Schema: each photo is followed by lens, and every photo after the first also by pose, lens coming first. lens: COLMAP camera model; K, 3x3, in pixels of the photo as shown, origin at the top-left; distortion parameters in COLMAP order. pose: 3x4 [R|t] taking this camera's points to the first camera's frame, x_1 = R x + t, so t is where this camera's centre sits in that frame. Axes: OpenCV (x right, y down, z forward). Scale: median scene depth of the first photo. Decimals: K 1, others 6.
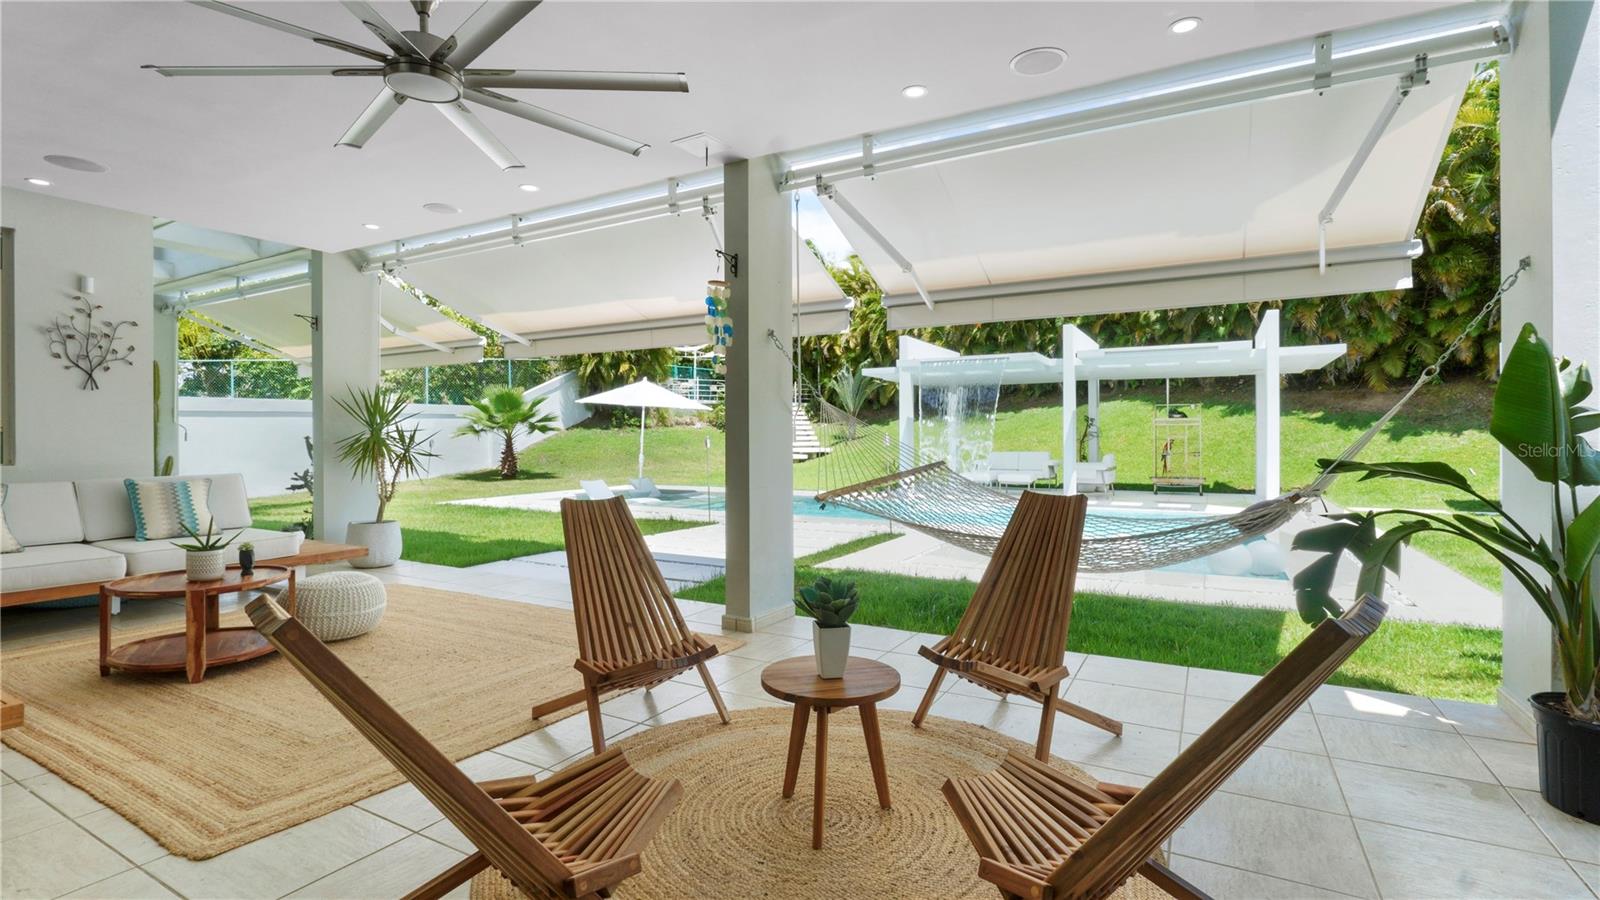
lens RADIAL K [[735.4, 0, 796.5], [0, 735.4, 438.0], [0, 0, 1]] dist [-0.015877, 0.002562]
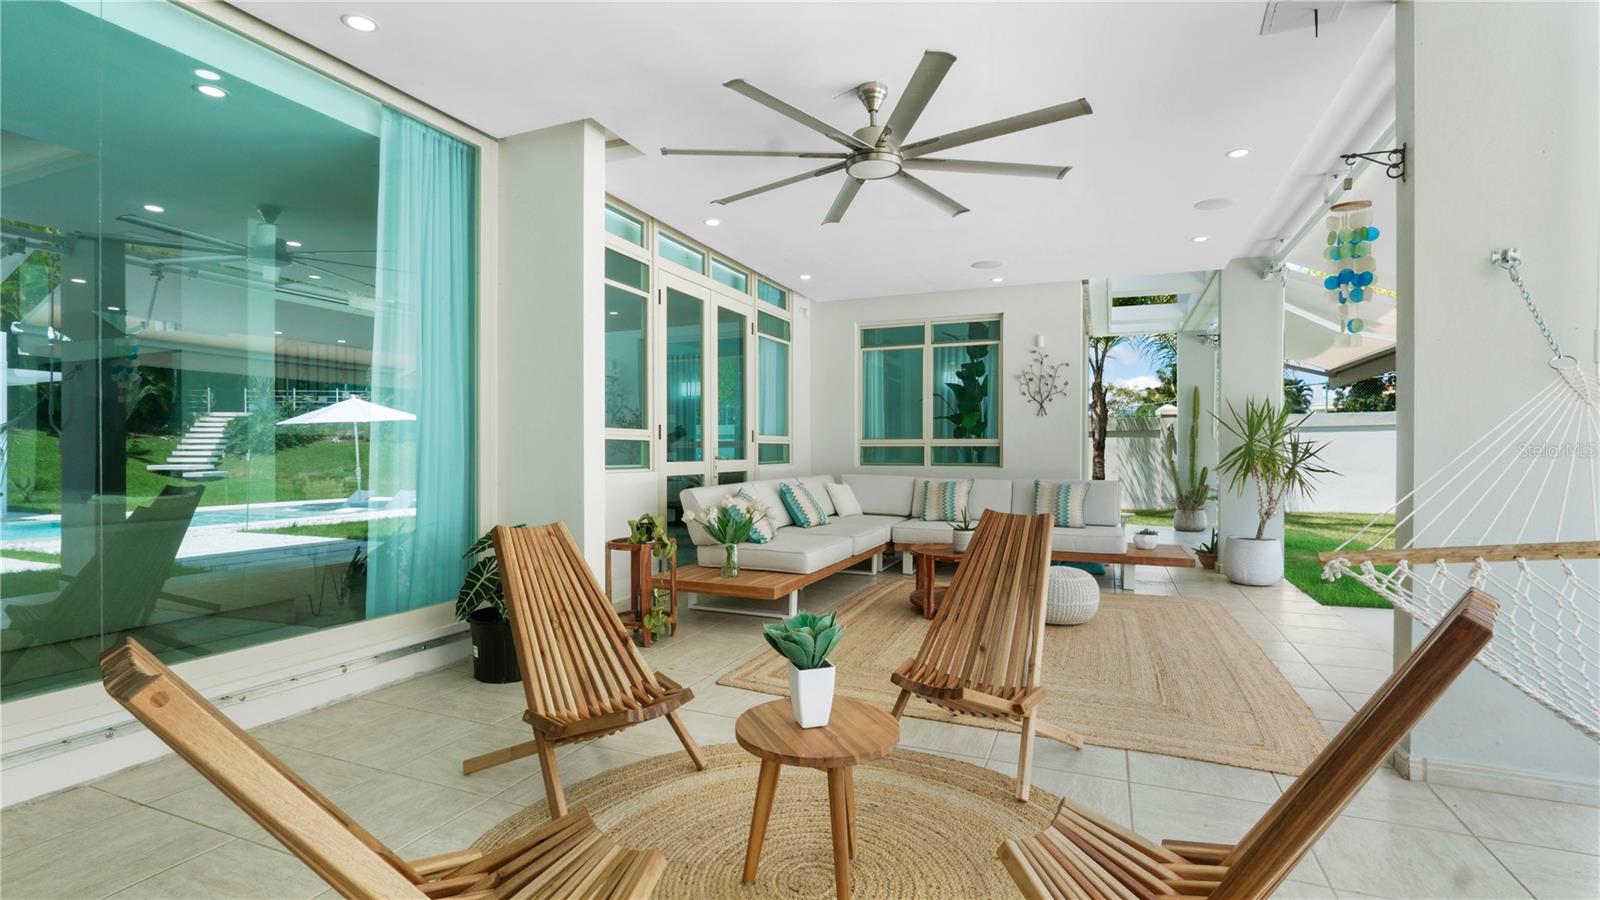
lens RADIAL K [[735.4, 0, 810.4], [0, 735.4, 457.4], [0, 0, 1]] dist [-0.015877, 0.002562]
pose [[0.135123, 0.008593, -0.990792, 0.130823], [-0.001644, 0.999963, 0.008448, 0.000886], [0.990827, 0.000488, 0.135132, 0.128433]]
